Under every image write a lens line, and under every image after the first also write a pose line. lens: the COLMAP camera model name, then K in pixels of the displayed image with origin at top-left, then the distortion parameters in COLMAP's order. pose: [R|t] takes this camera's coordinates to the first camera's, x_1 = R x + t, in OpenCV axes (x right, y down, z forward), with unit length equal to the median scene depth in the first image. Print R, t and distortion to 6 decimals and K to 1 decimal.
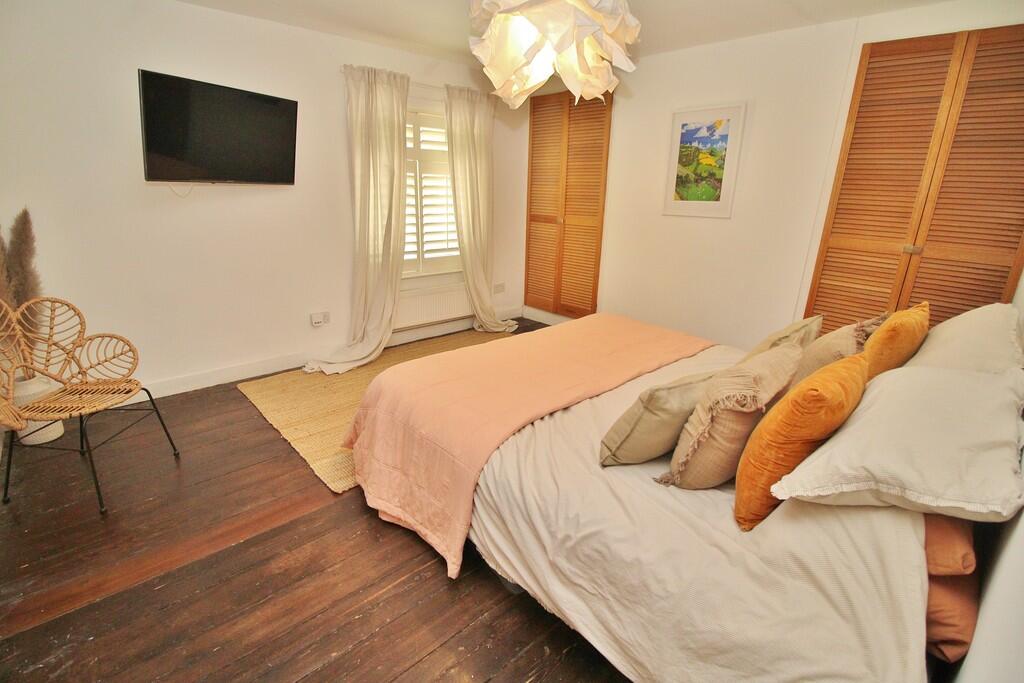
lens RADIAL K [[477.2, 0, 509.4], [0, 477.2, 343.8], [0, 0, 1]] dist [-0.029001, -0.000881]
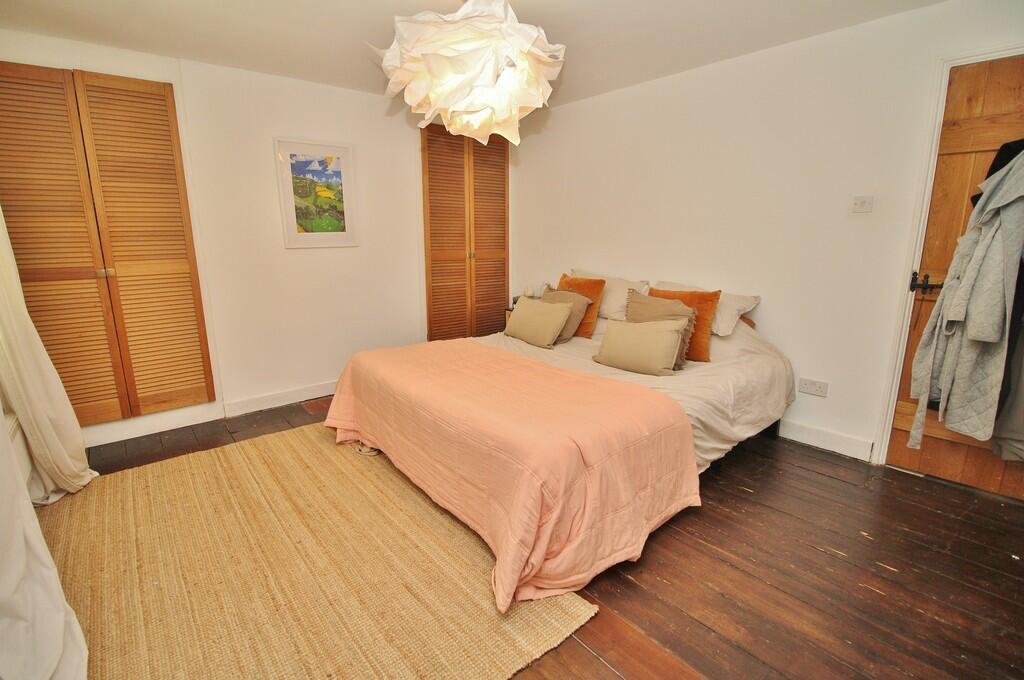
lens RADIAL K [[477.2, 0, 510.6], [0, 477.2, 339.6], [0, 0, 1]] dist [-0.029001, -0.000881]
pose [[0.053086, -0.235234, 0.970488, -0.636313], [0.312383, 0.926994, 0.207605, -0.180410], [-0.948472, 0.292143, 0.122693, 0.582219]]
